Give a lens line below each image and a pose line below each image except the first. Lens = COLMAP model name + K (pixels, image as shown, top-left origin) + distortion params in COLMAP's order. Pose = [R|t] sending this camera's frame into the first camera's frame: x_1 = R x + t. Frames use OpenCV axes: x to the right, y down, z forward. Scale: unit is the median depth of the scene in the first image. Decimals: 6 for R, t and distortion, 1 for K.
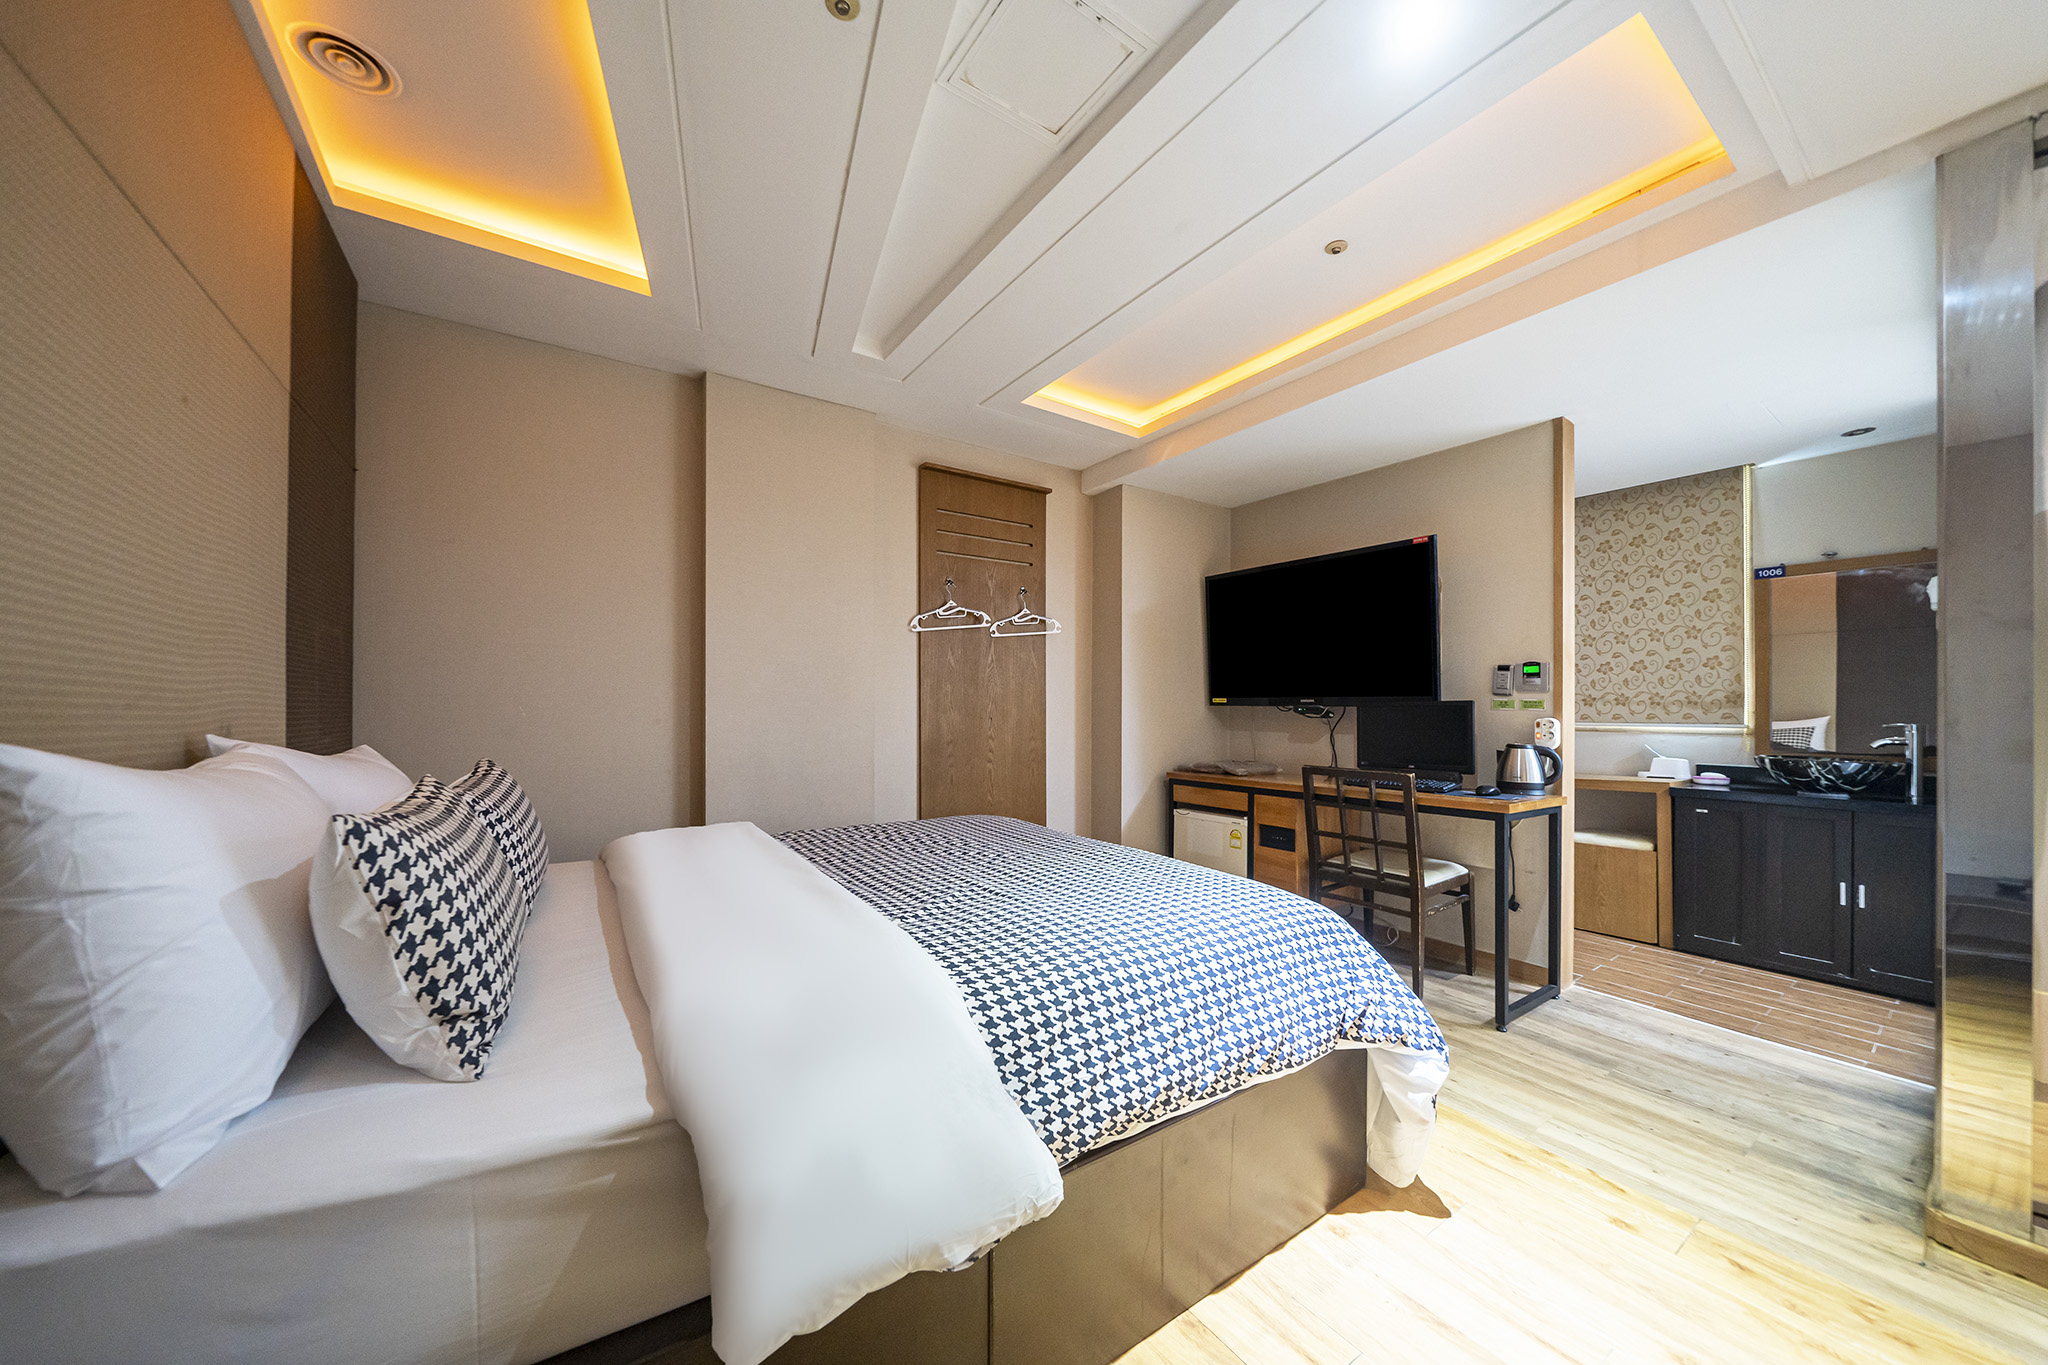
lens RADIAL K [[702.6, 0, 1024.1], [0, 702.6, 697.7], [0, 0, 1]] dist [-0.005961, 0.000203]
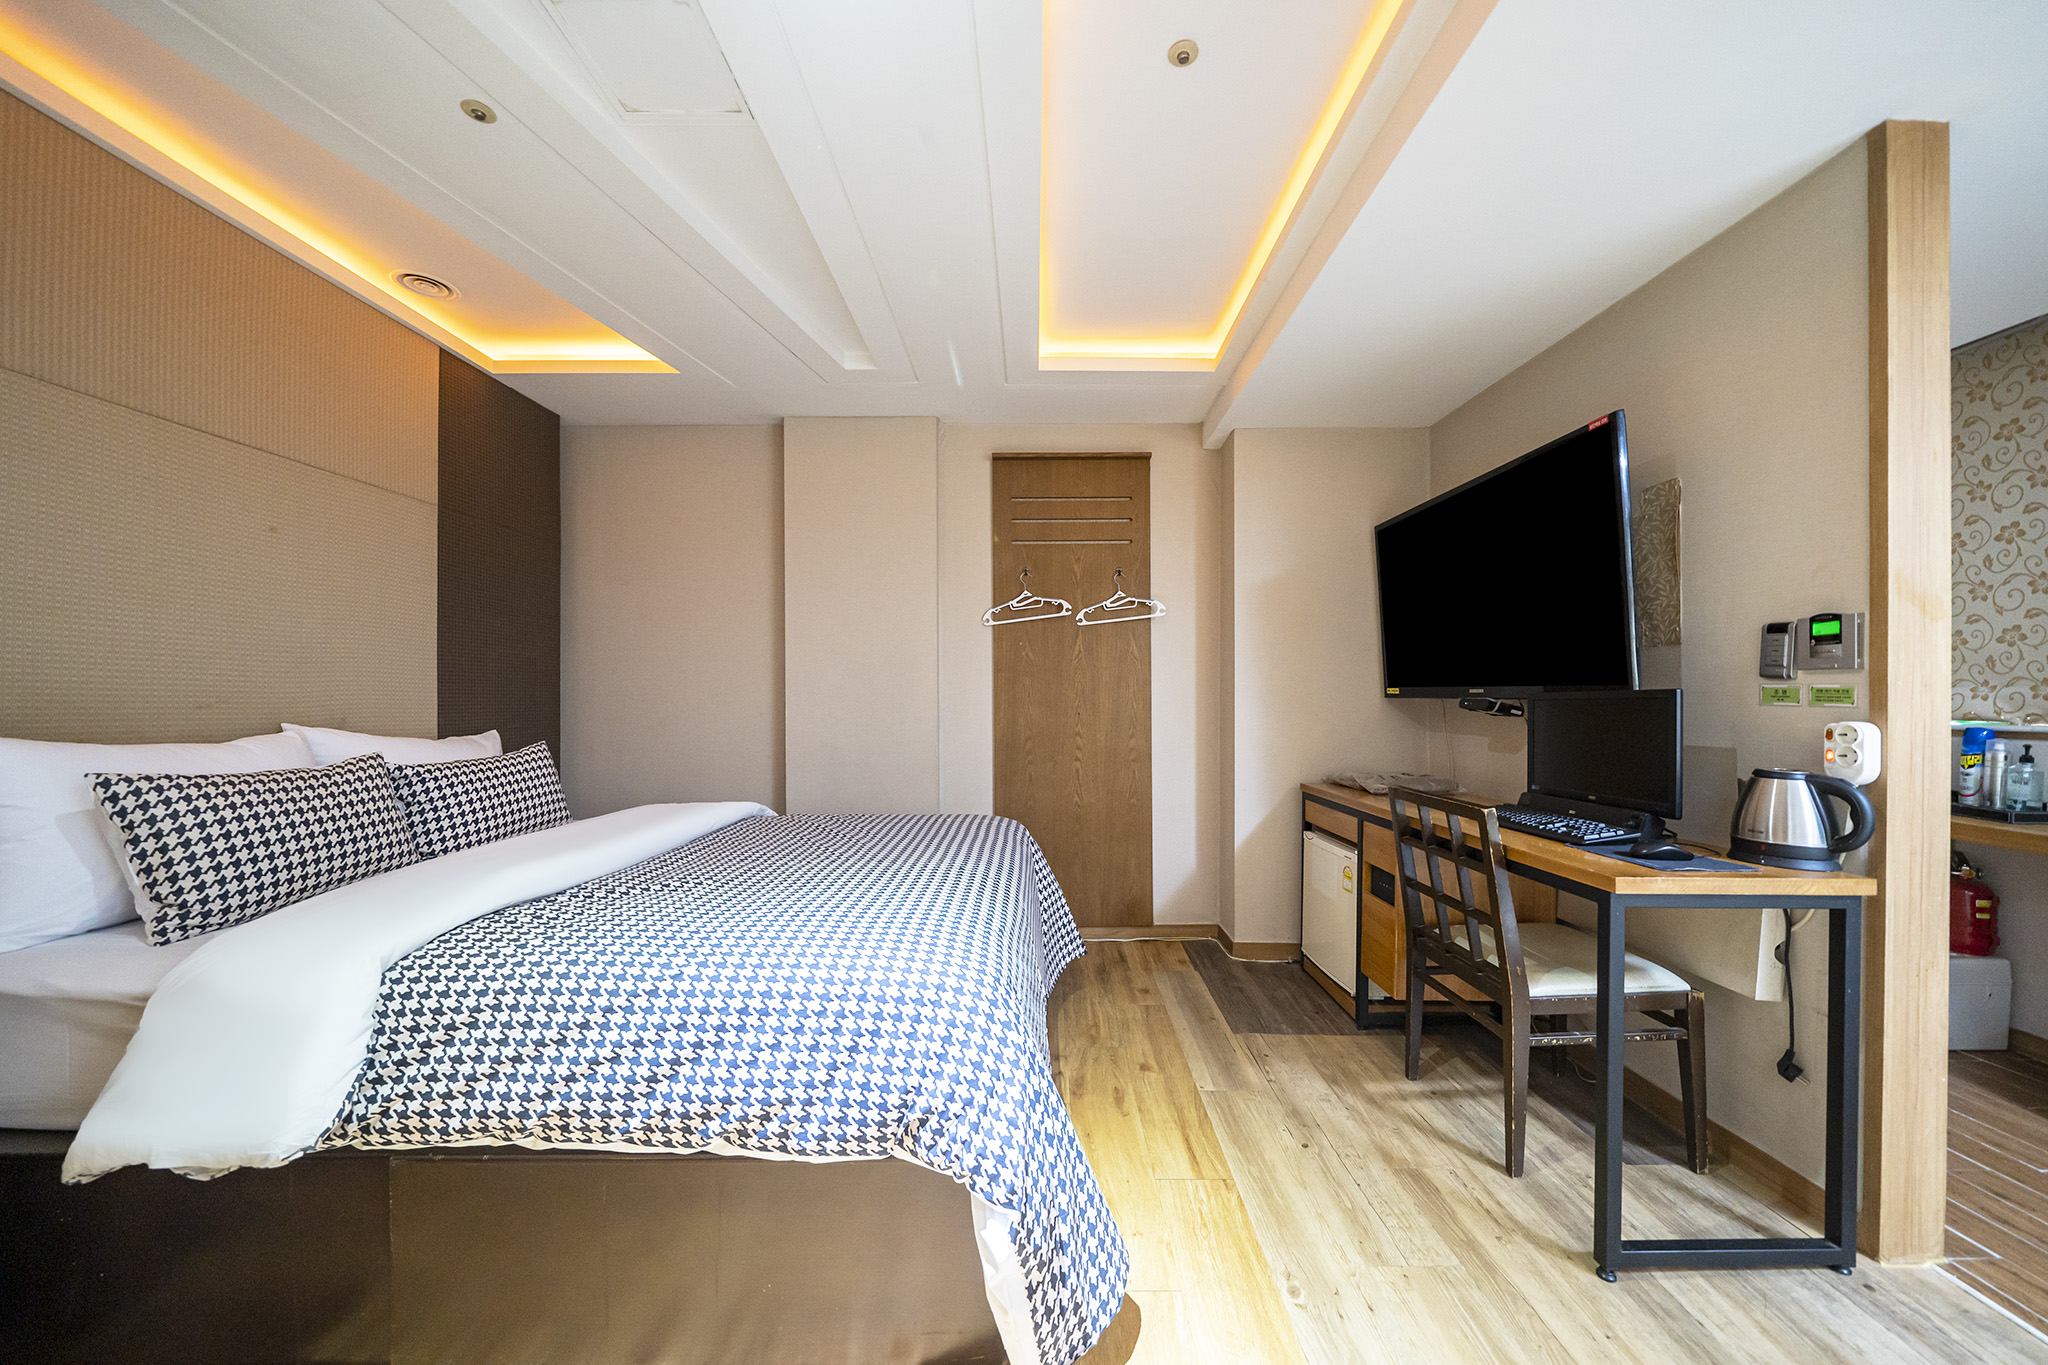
lens RADIAL K [[702.6, 0, 1024.1], [0, 702.6, 697.7], [0, 0, 1]] dist [-0.005961, 0.000203]
pose [[0.832393, -0.005206, -0.554161, 0.493873], [0.012246, 0.999885, 0.009000, -0.000768], [0.554050, -0.014278, 0.832361, 0.226556]]
